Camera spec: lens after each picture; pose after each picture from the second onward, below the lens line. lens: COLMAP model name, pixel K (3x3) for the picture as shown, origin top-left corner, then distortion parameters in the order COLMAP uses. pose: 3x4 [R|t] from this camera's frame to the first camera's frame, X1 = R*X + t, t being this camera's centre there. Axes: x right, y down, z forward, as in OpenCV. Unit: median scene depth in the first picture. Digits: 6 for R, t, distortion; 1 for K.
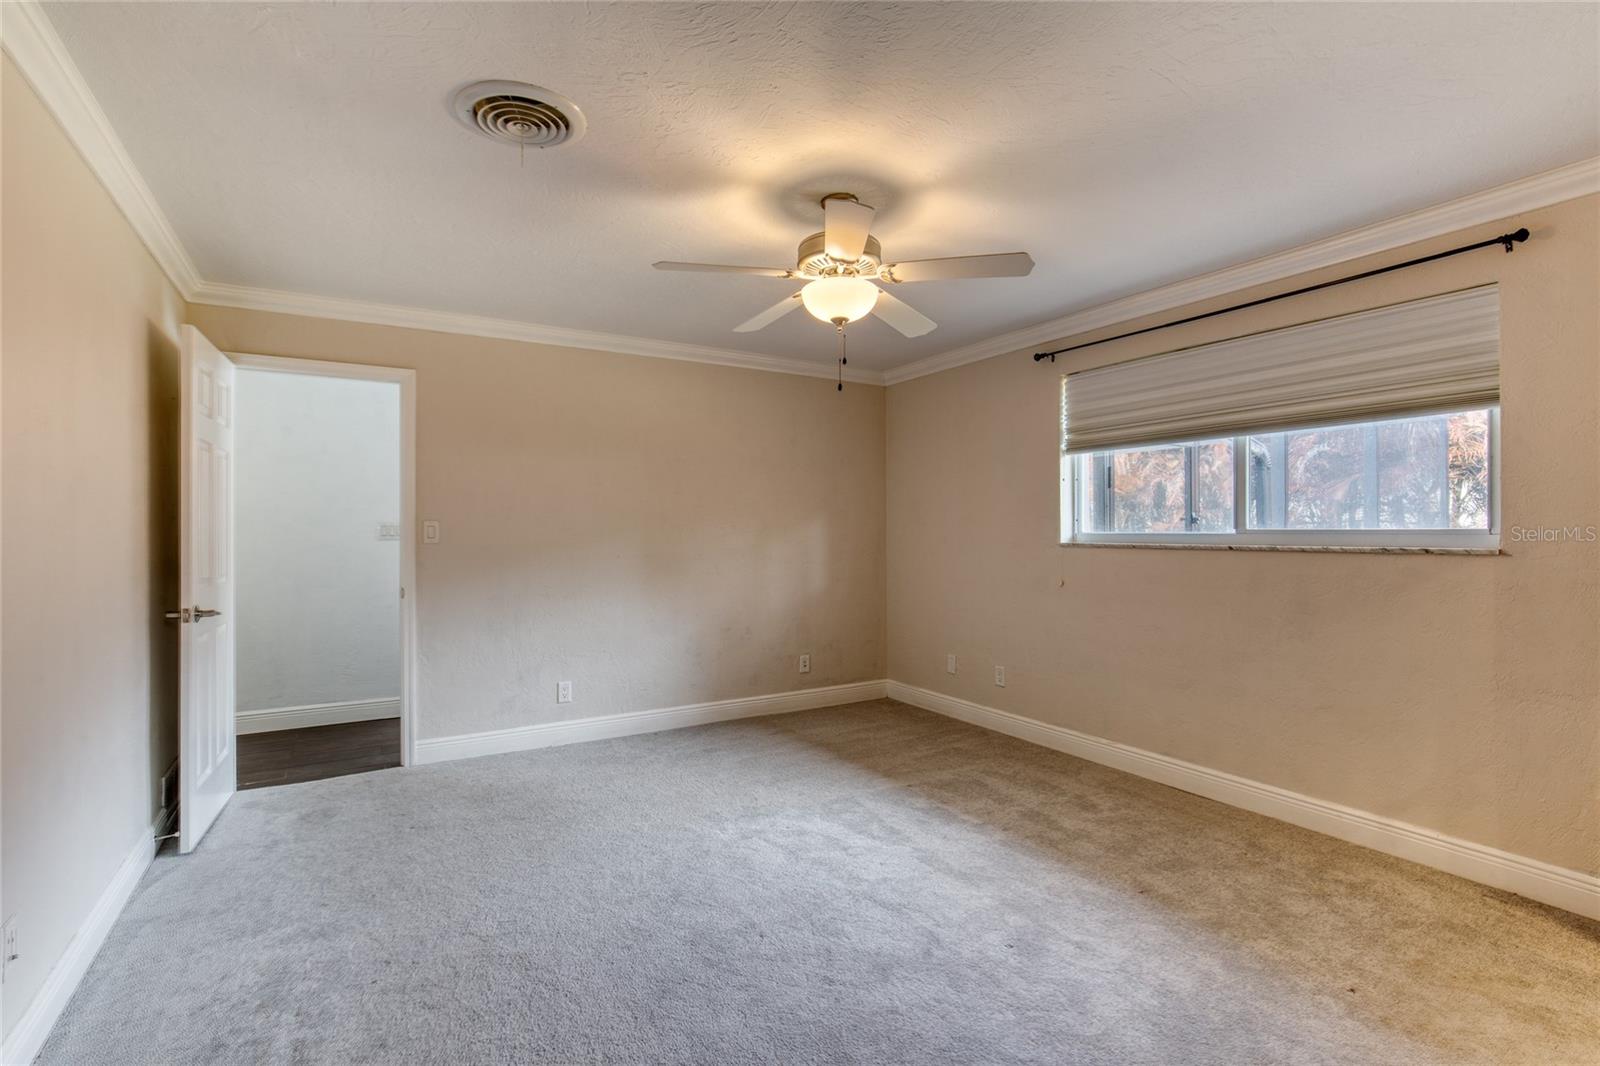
lens RADIAL K [[725.9, 0, 759.0], [0, 725.9, 533.9], [0, 0, 1]] dist [-0.014752, 0.004672]
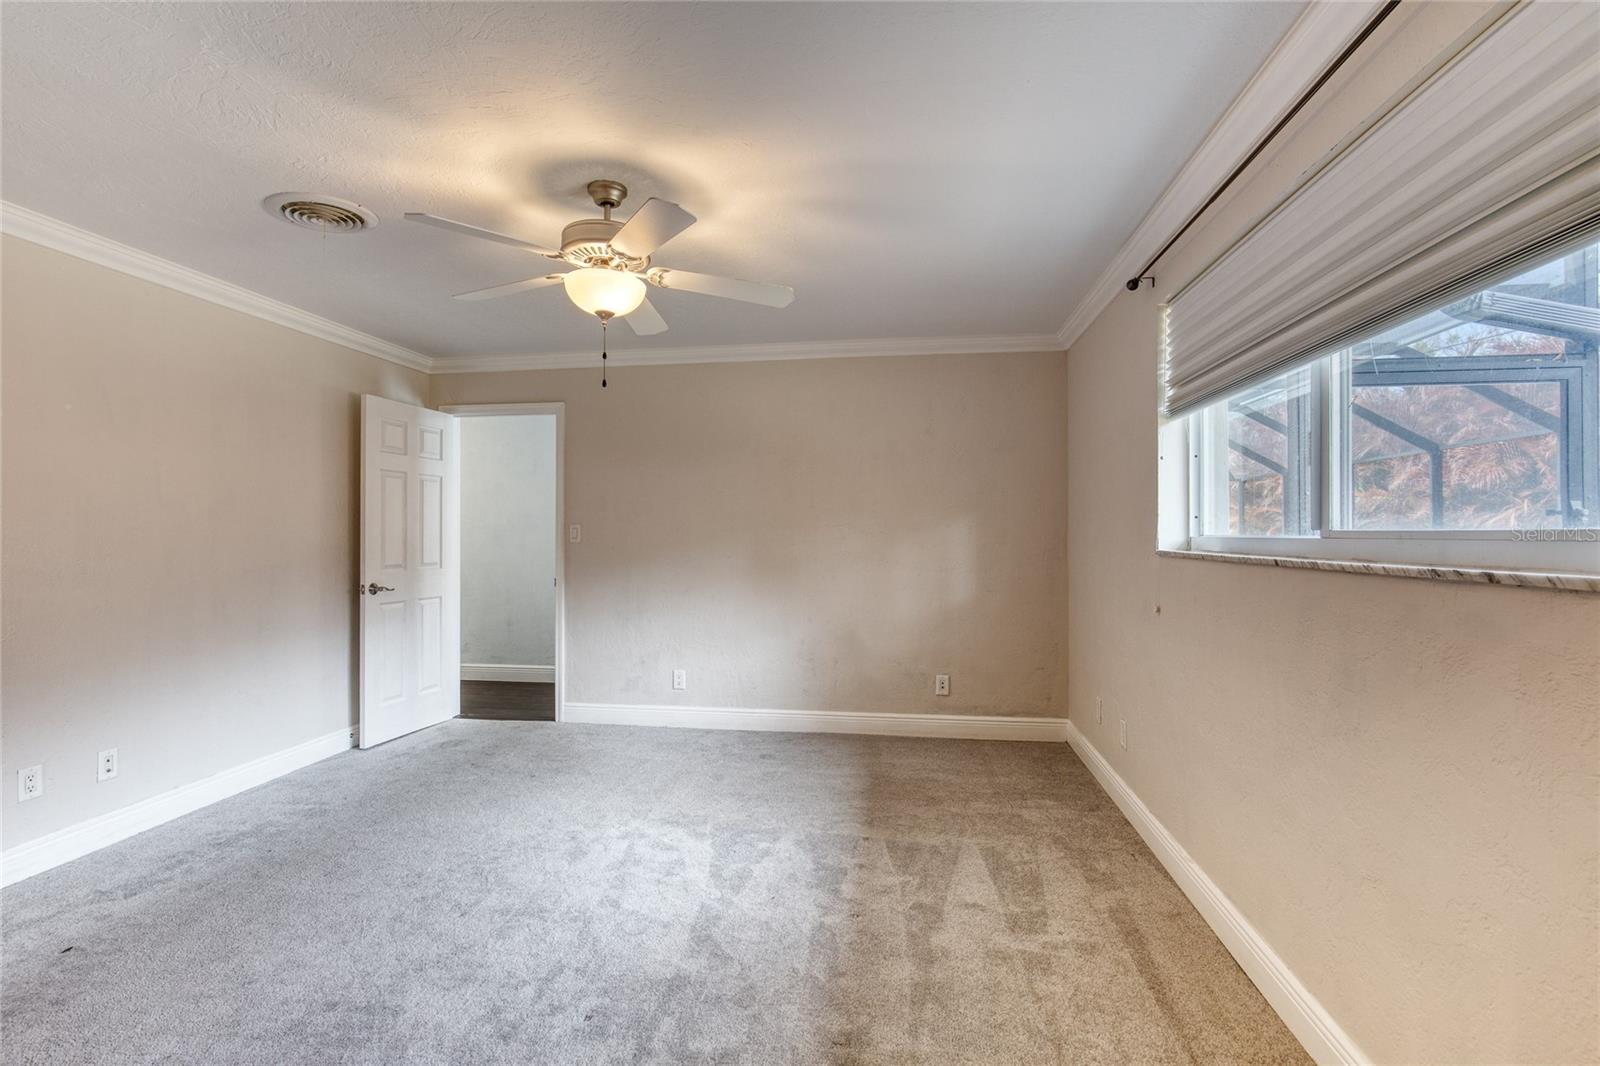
lens RADIAL K [[725.9, 0, 788.3], [0, 725.9, 532.5], [0, 0, 1]] dist [-0.014752, 0.004672]
pose [[0.789044, -0.000081, -0.614337, 0.605601], [-0.001609, 0.999996, -0.002198, -0.002065], [0.614334, 0.002723, 0.789041, 0.268154]]
